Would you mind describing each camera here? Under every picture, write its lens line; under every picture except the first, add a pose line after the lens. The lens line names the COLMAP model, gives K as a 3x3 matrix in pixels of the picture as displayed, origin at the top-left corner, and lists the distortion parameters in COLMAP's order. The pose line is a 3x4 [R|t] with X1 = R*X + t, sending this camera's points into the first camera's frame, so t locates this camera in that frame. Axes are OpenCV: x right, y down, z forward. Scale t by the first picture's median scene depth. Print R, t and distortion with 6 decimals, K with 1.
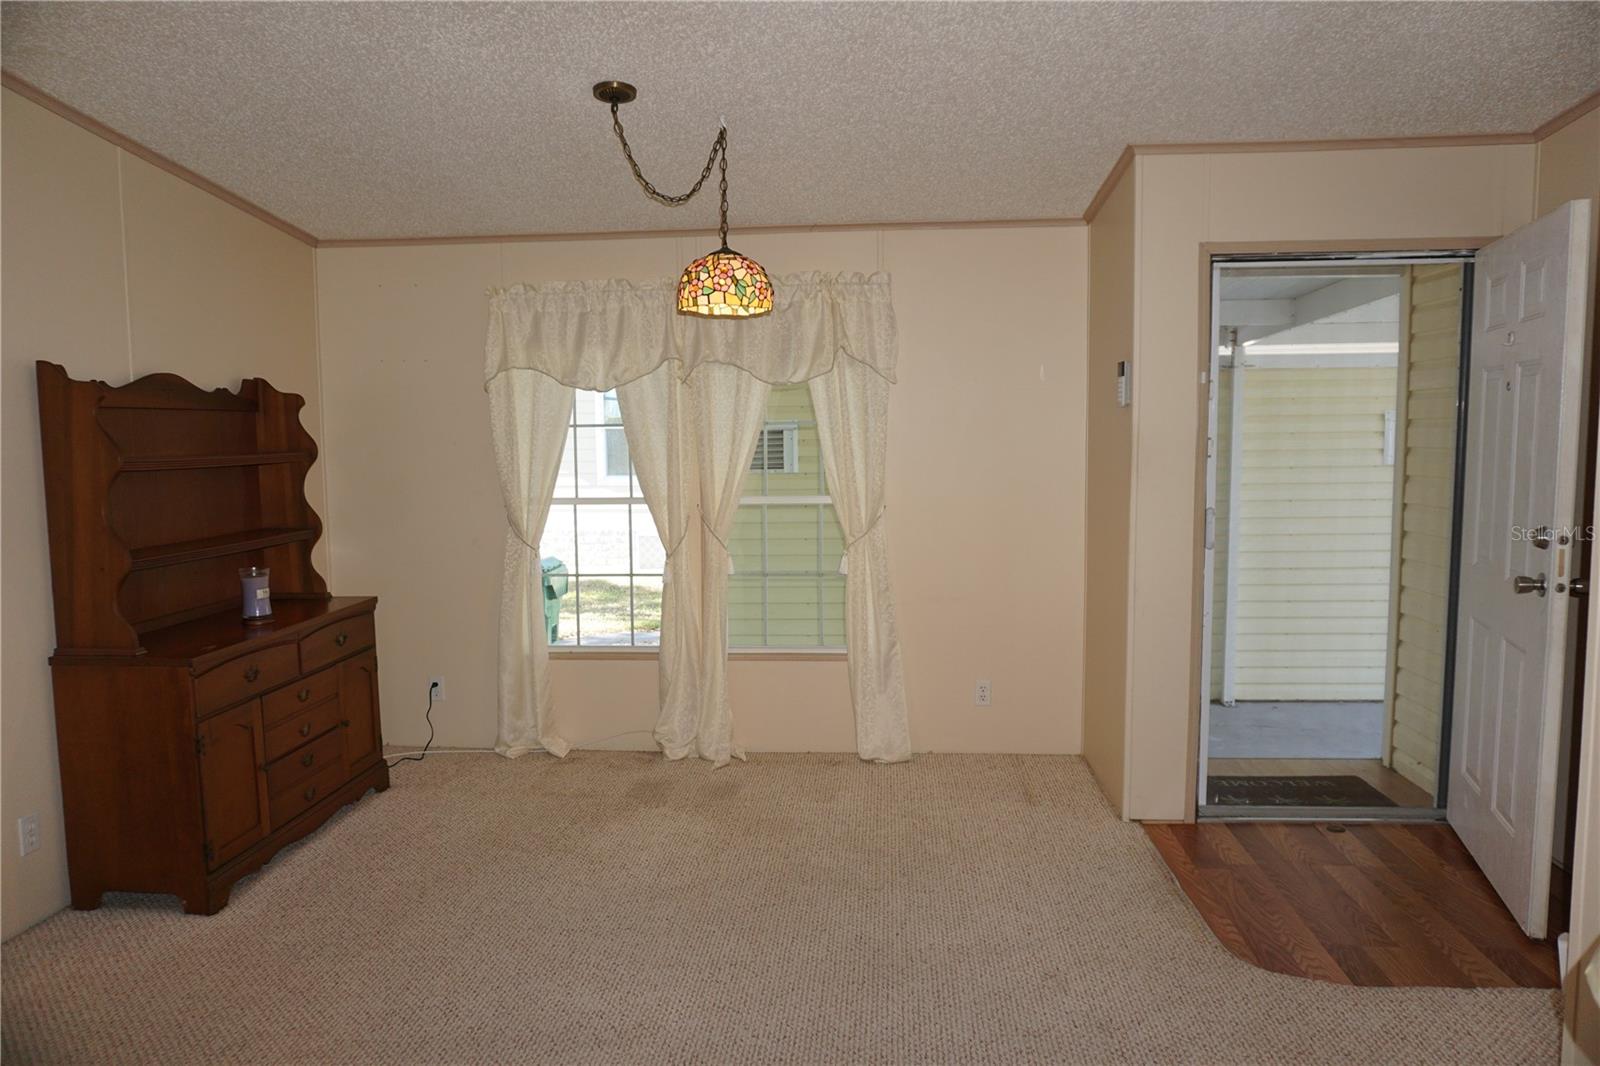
lens RADIAL K [[1085.6, 0, 800.0], [0, 1085.6, 533.0], [0, 0, 1]] dist [-0.027111, 0.000242]
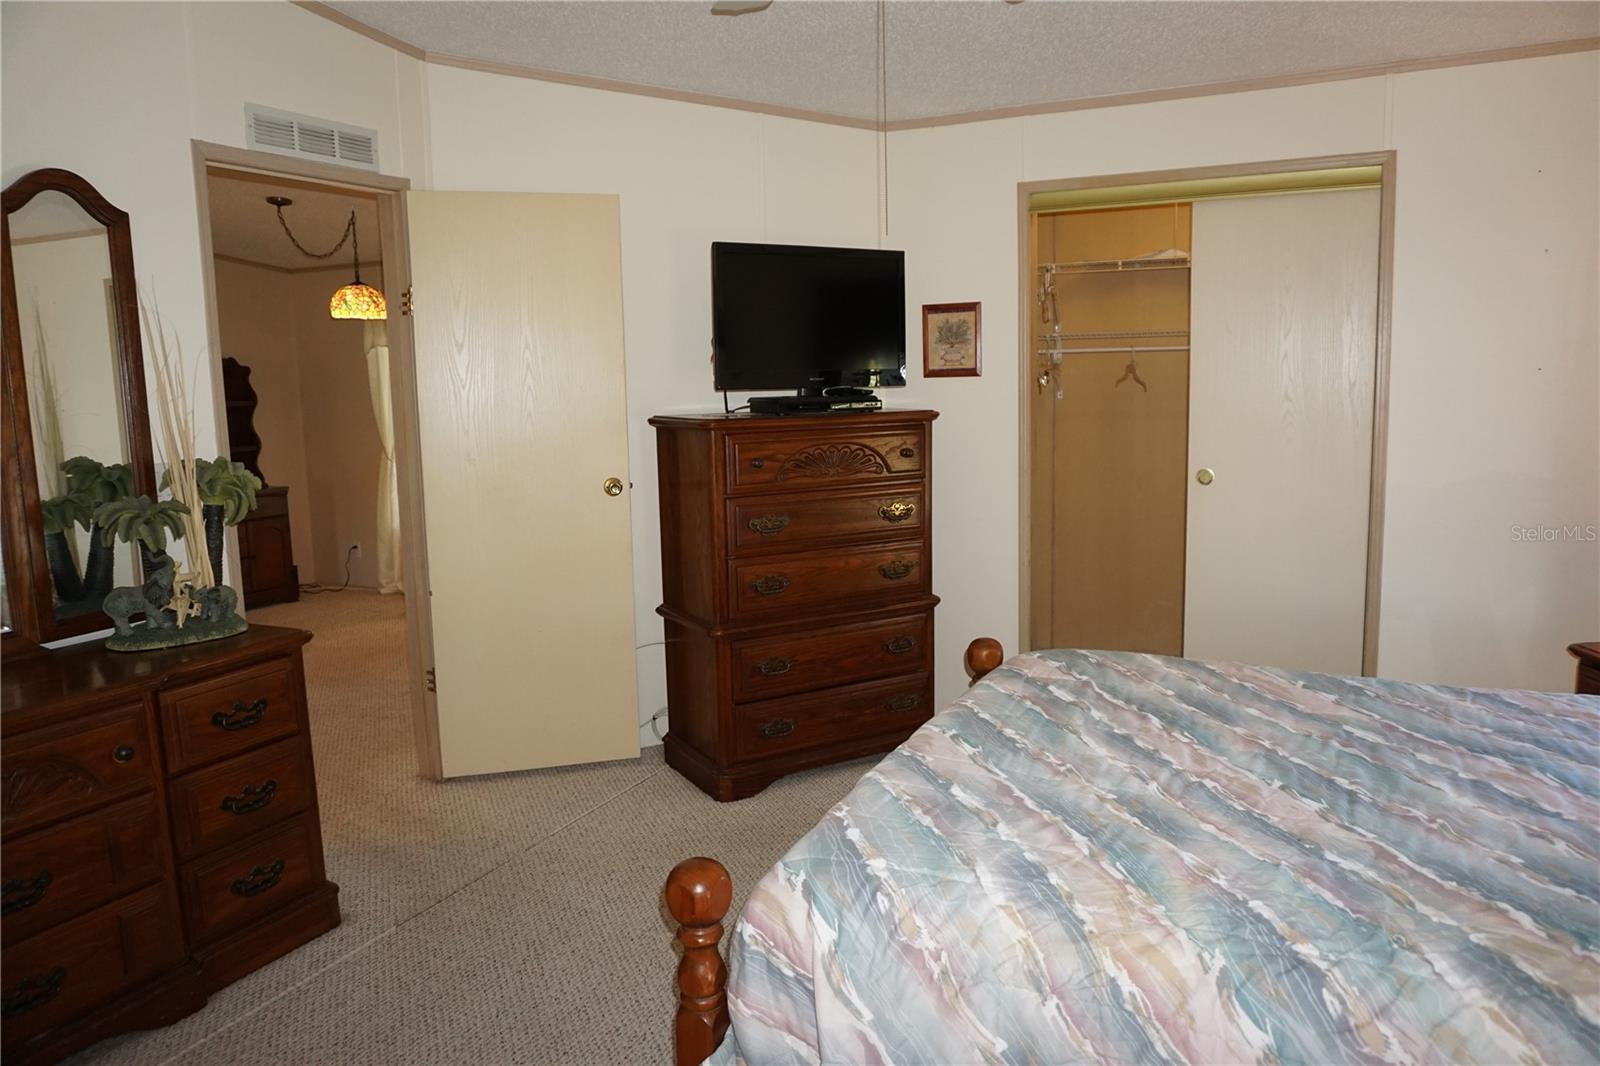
lens RADIAL K [[1161.6, 0, 800.0], [0, 1161.6, 533.0], [0, 0, 1]] dist [-0.006859, 0.000364]
pose [[0.924458, 0.036494, -0.379533, 1.041104], [-0.021231, 0.998791, 0.044327, 0.035064], [0.380691, -0.032921, 0.924116, -0.368207]]
